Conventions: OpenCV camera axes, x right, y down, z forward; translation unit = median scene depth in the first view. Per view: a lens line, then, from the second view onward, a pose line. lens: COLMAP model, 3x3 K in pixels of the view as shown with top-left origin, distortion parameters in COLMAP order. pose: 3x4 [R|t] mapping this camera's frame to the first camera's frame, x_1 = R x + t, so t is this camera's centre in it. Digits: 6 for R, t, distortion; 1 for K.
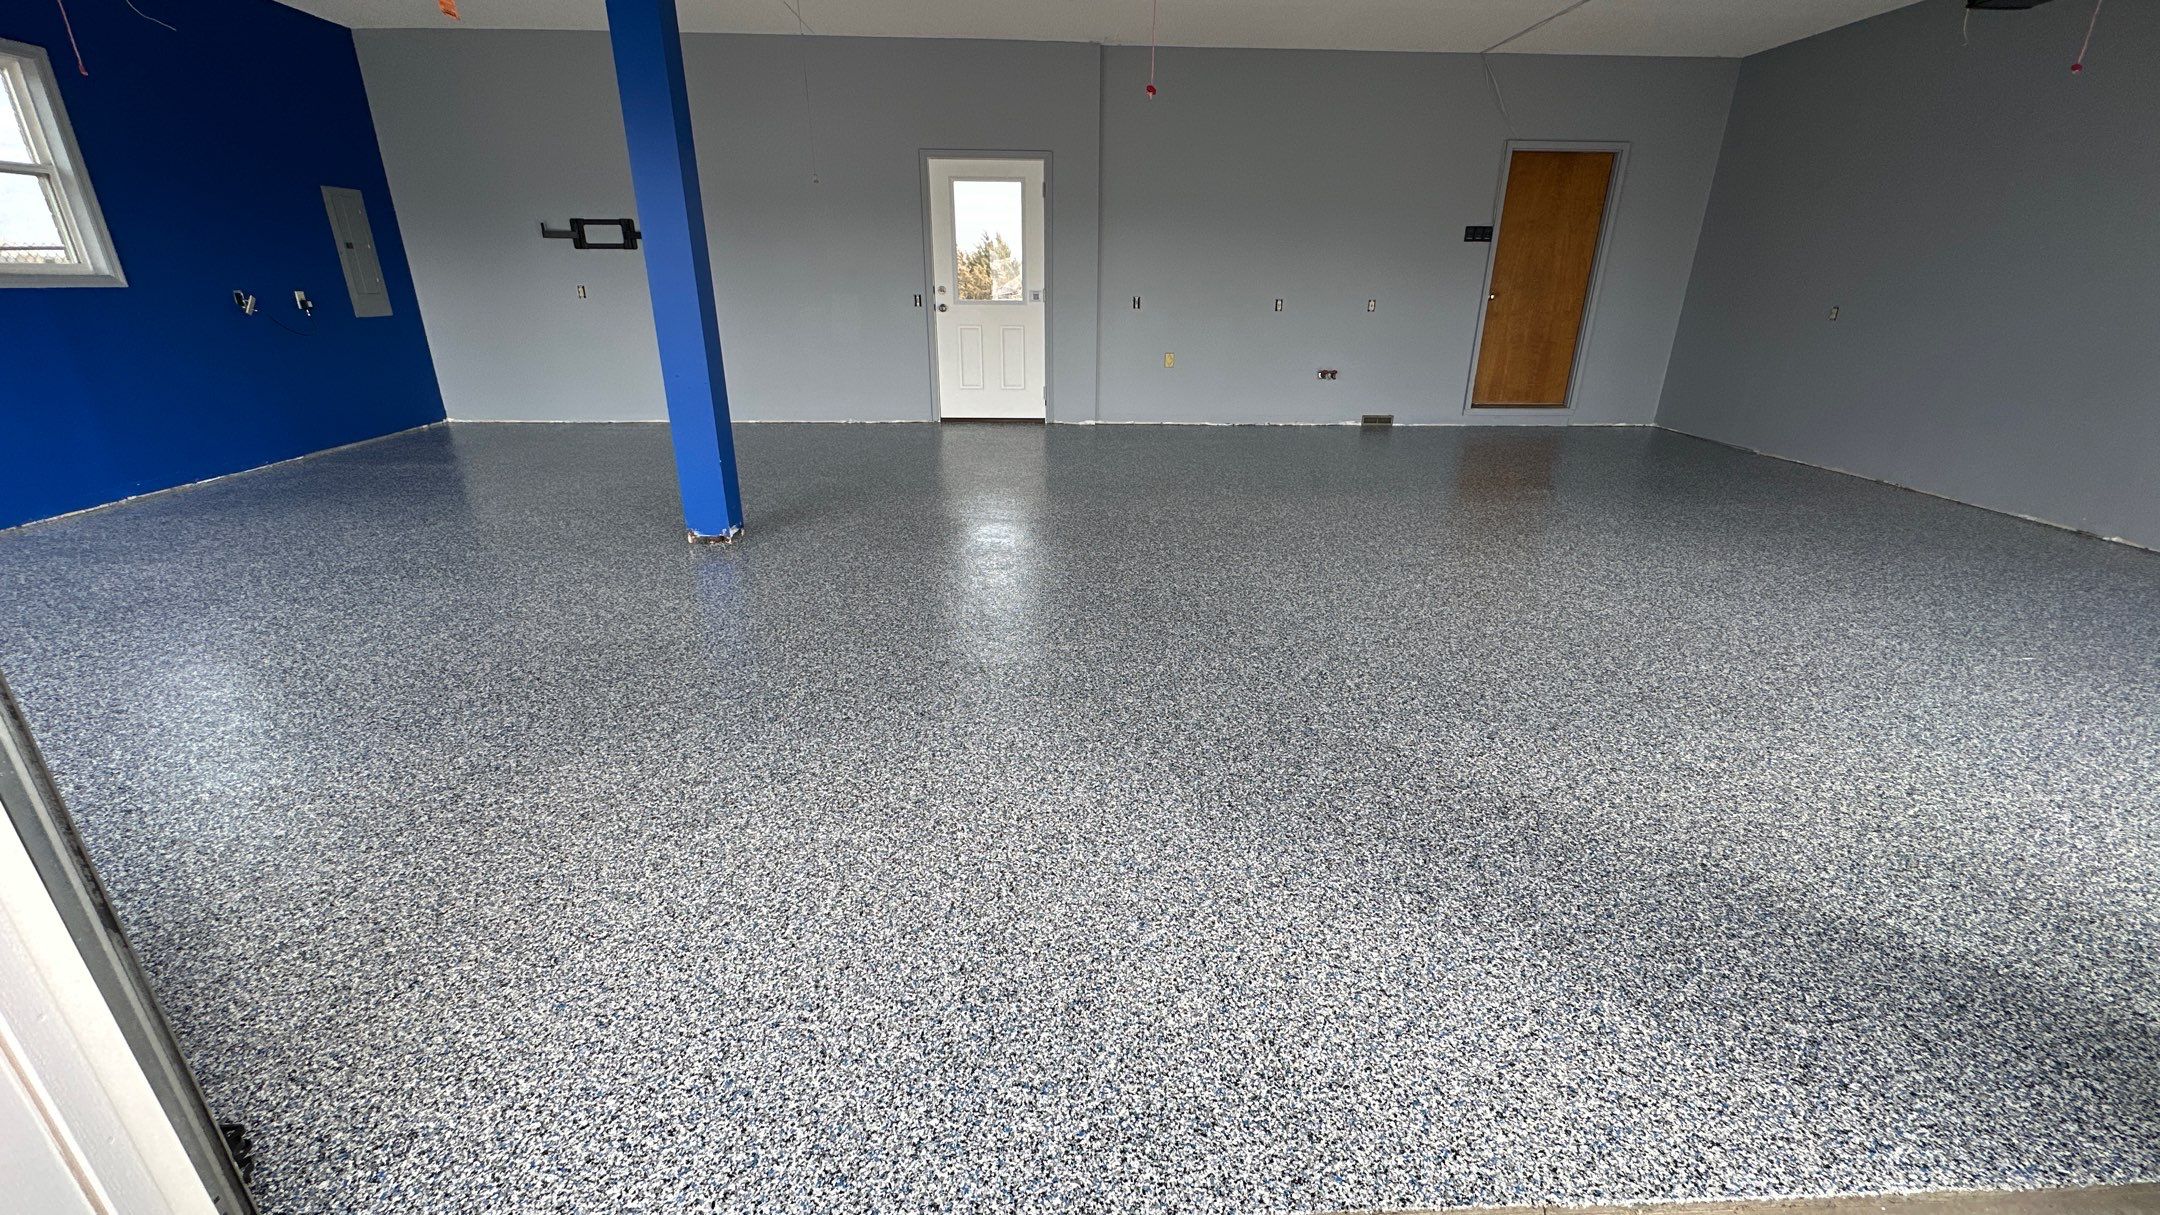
lens RADIAL K [[866.2, 0, 1087.0], [0, 866.2, 602.4], [0, 0, 1]] dist [0.000291, -0.000503]
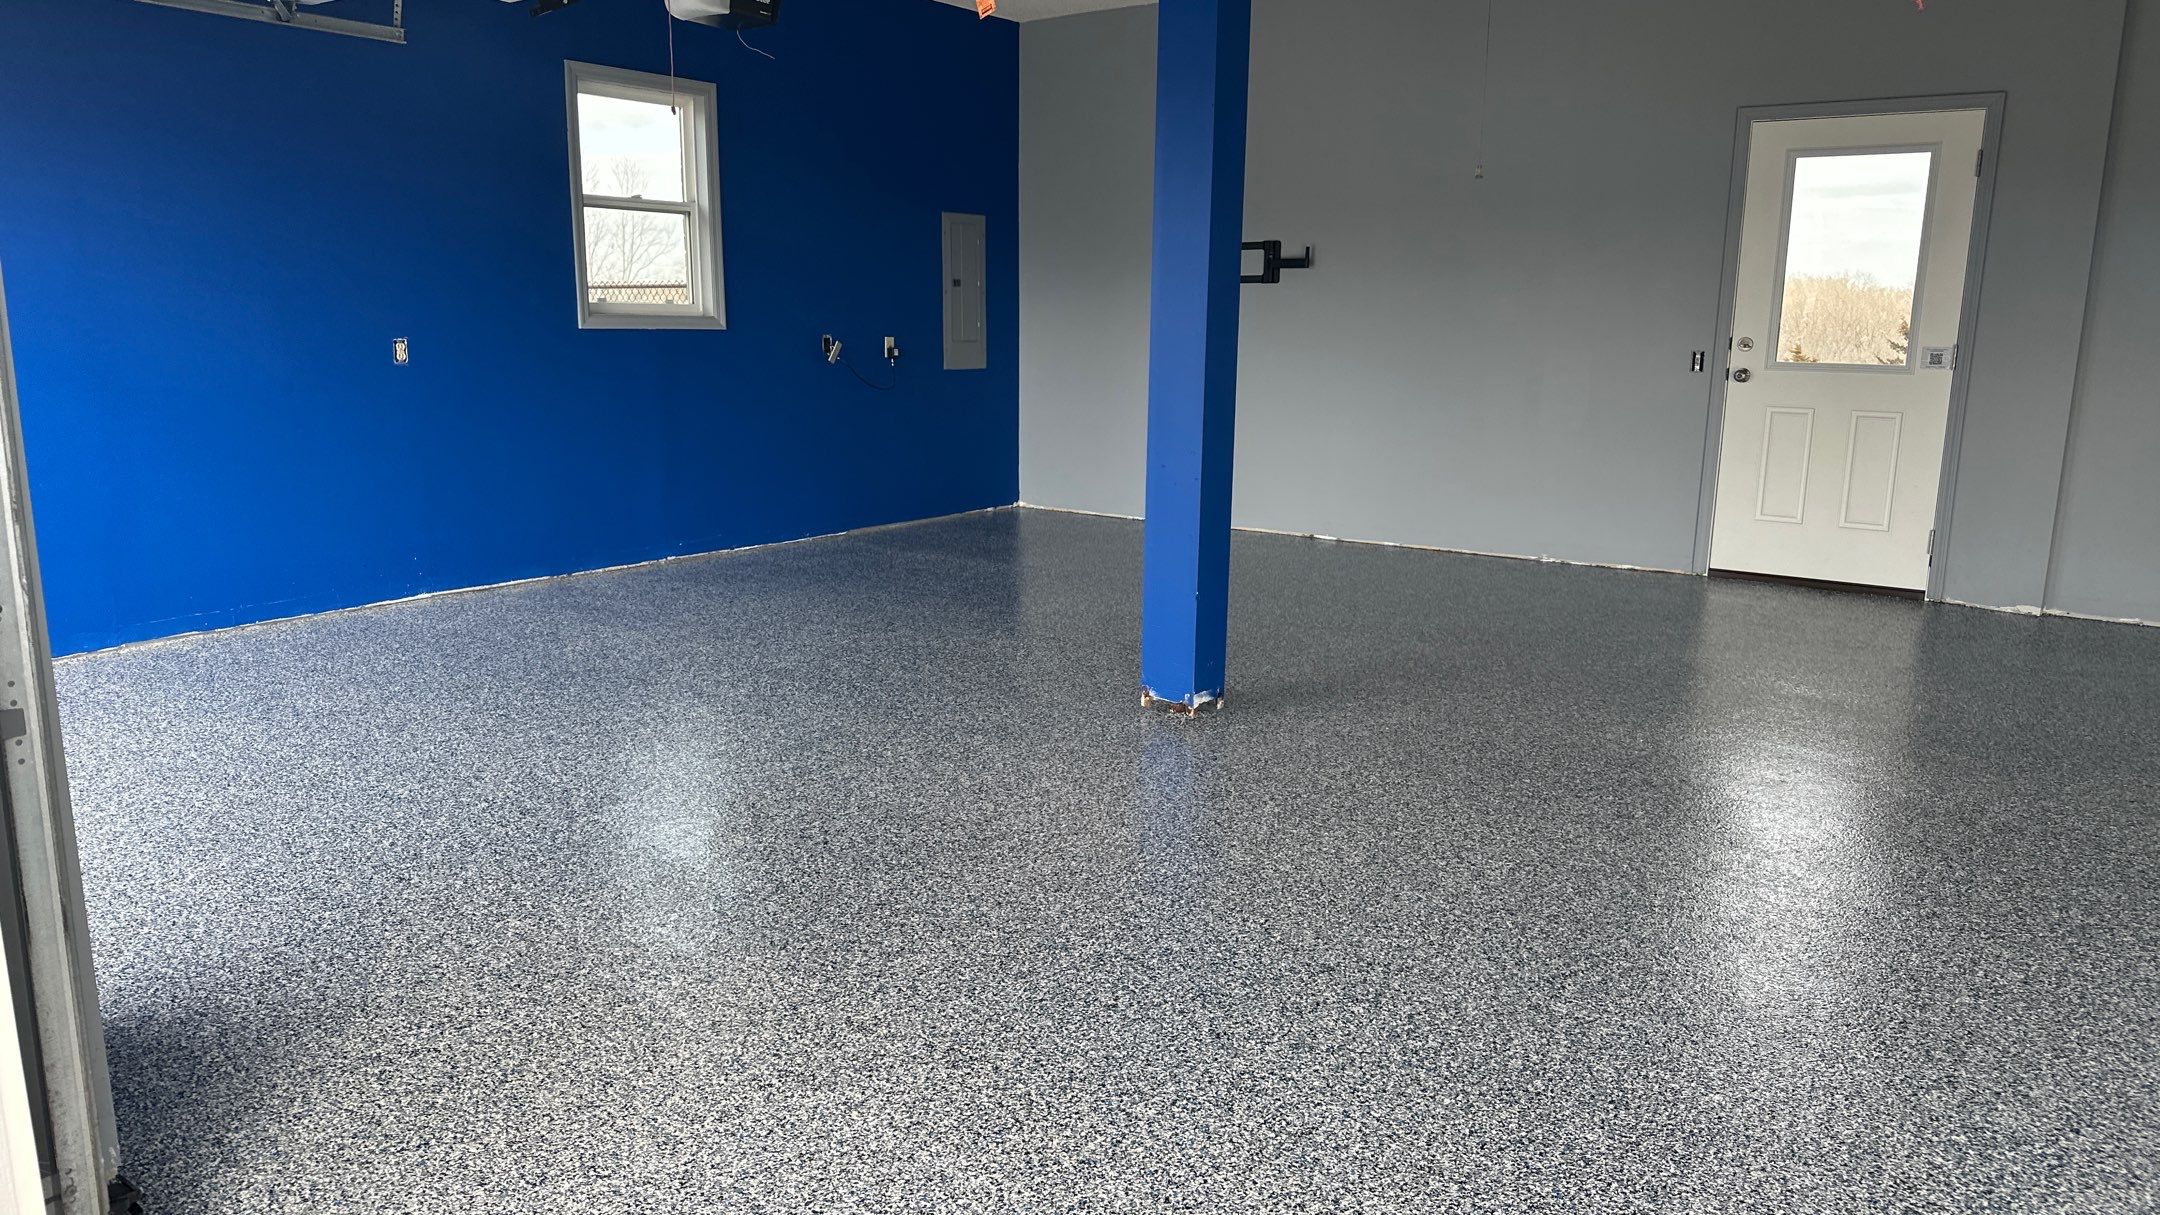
lens RADIAL K [[1510.3, 0, 1080.0], [0, 1510.3, 607.5], [0, 0, 1]] dist [0.151433, -0.270460]
pose [[0.783808, 0.119918, -0.609315, 0.195801], [-0.222188, 0.970380, -0.094839, -0.020280], [0.579894, 0.209718, 0.787236, 0.036246]]
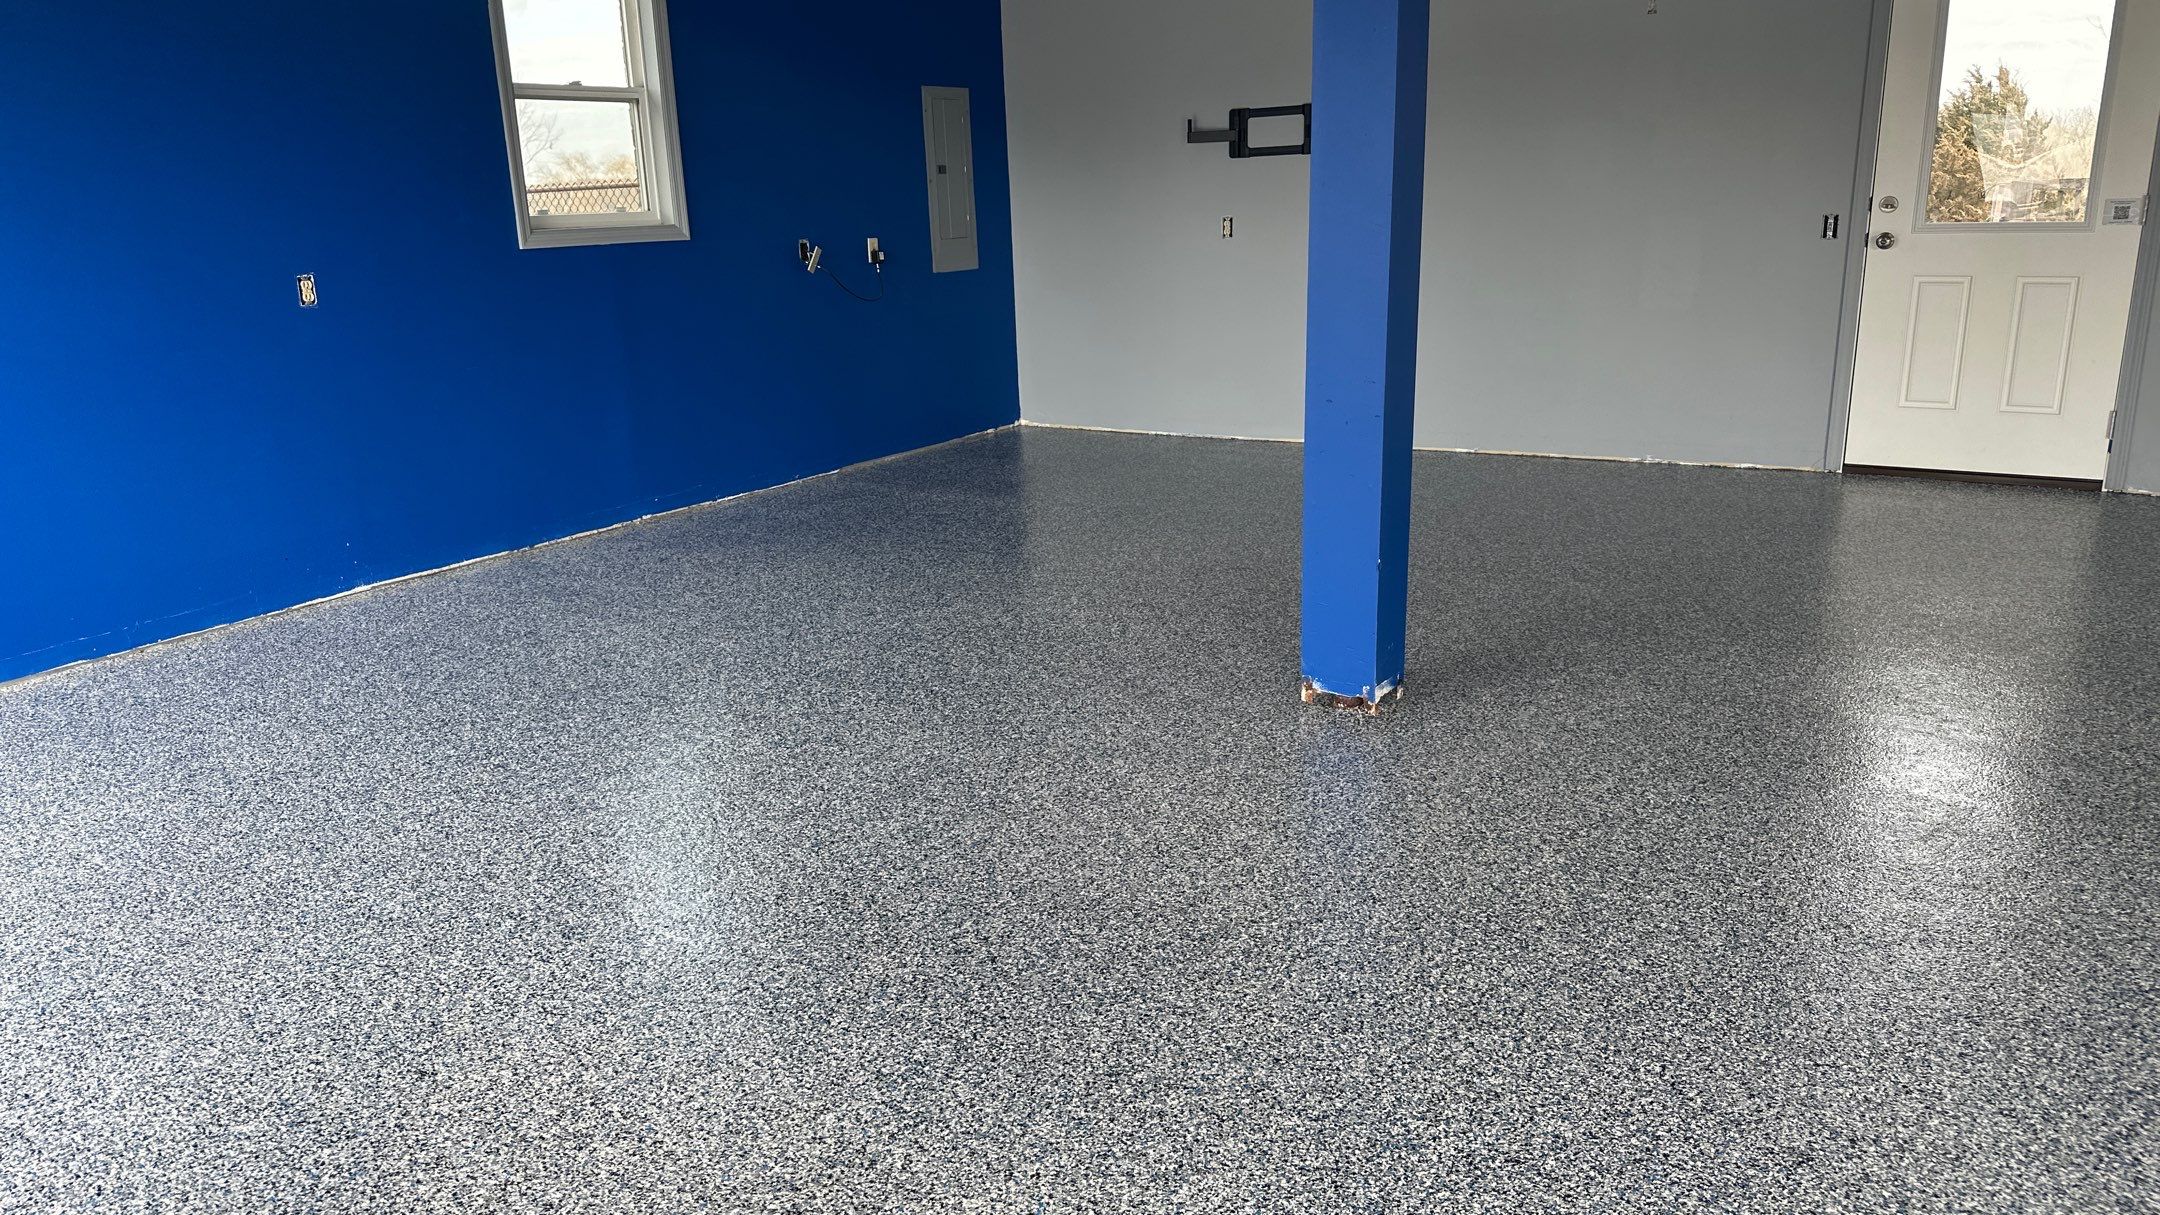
lens RADIAL K [[1530.9, 0, 1093.8], [0, 1530.9, 612.6], [0, 0, 1]] dist [0.100457, -0.147937]
pose [[0.823778, 0.117474, -0.554608, -0.043468], [-0.162036, 0.986273, -0.031771, -0.068232], [0.543263, 0.116038, 0.831505, 0.127959]]
